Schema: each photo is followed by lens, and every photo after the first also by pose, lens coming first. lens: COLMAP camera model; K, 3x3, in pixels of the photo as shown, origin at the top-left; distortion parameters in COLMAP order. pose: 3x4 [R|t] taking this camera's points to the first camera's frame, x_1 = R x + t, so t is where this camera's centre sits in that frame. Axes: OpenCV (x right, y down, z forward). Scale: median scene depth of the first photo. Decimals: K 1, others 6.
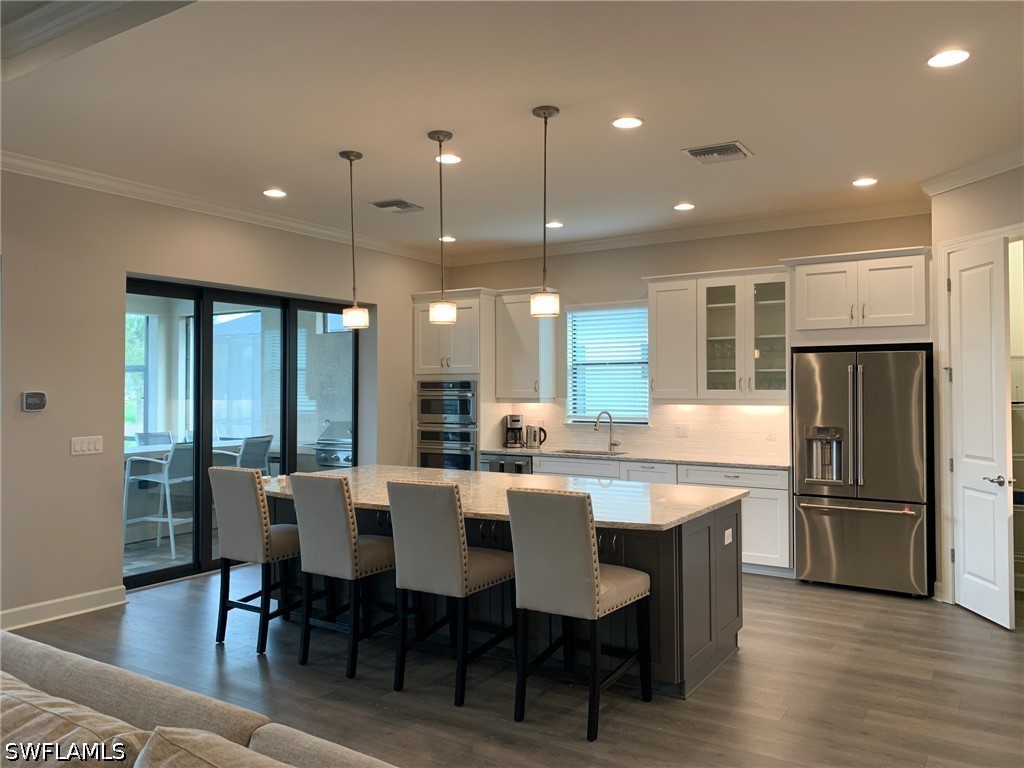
lens RADIAL K [[787.2, 0, 502.7], [0, 787.2, 376.6], [0, 0, 1]] dist [0.050422, -0.046985]
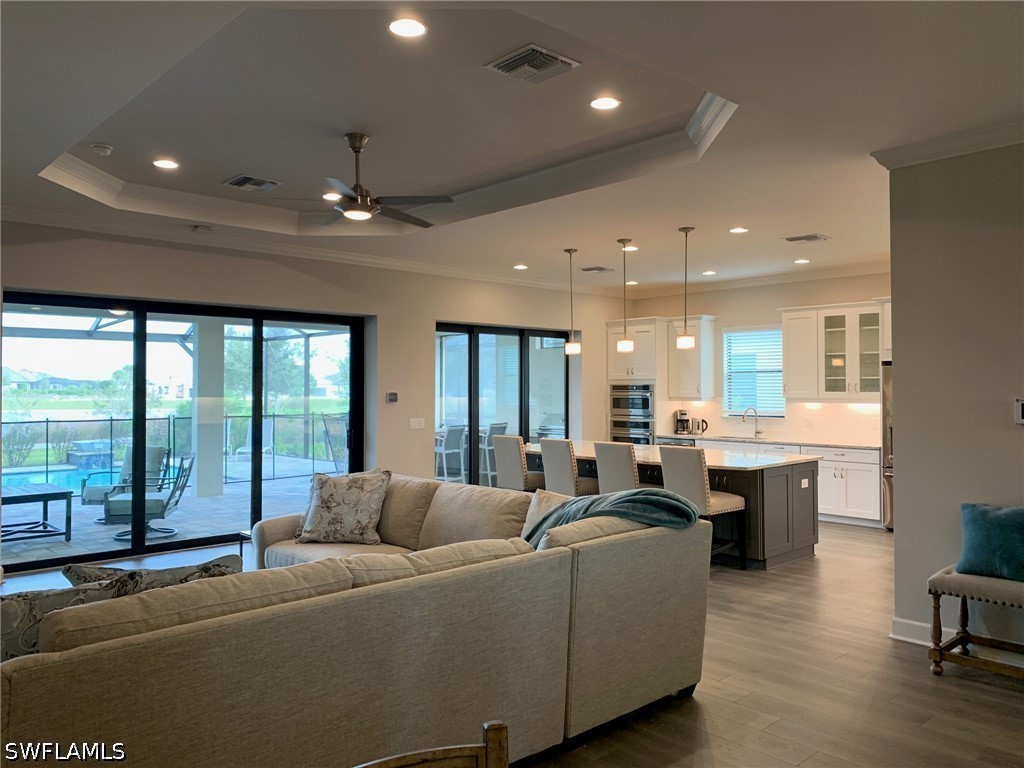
lens RADIAL K [[787.2, 0, 509.6], [0, 787.2, 374.7], [0, 0, 1]] dist [0.050422, -0.046985]
pose [[0.972412, -0.003029, -0.233250, 0.049125], [0.002681, 0.999995, -0.001812, -0.011736], [0.233255, 0.001136, 0.972415, -0.453324]]
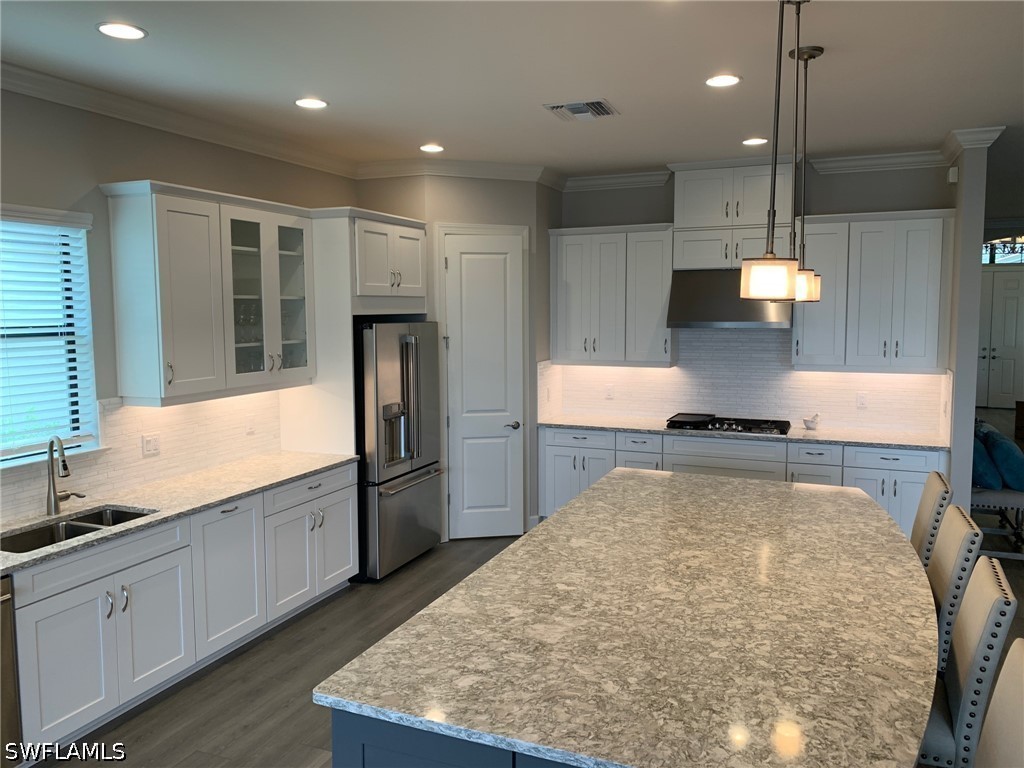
lens RADIAL K [[787.2, 0, 518.3], [0, 787.2, 380.9], [0, 0, 1]] dist [0.050422, -0.046985]
pose [[-0.195673, -0.089725, 0.976556, -0.444560], [-0.009161, 0.995929, 0.089669, -0.040086], [-0.980626, 0.008599, -0.195698, 0.895436]]
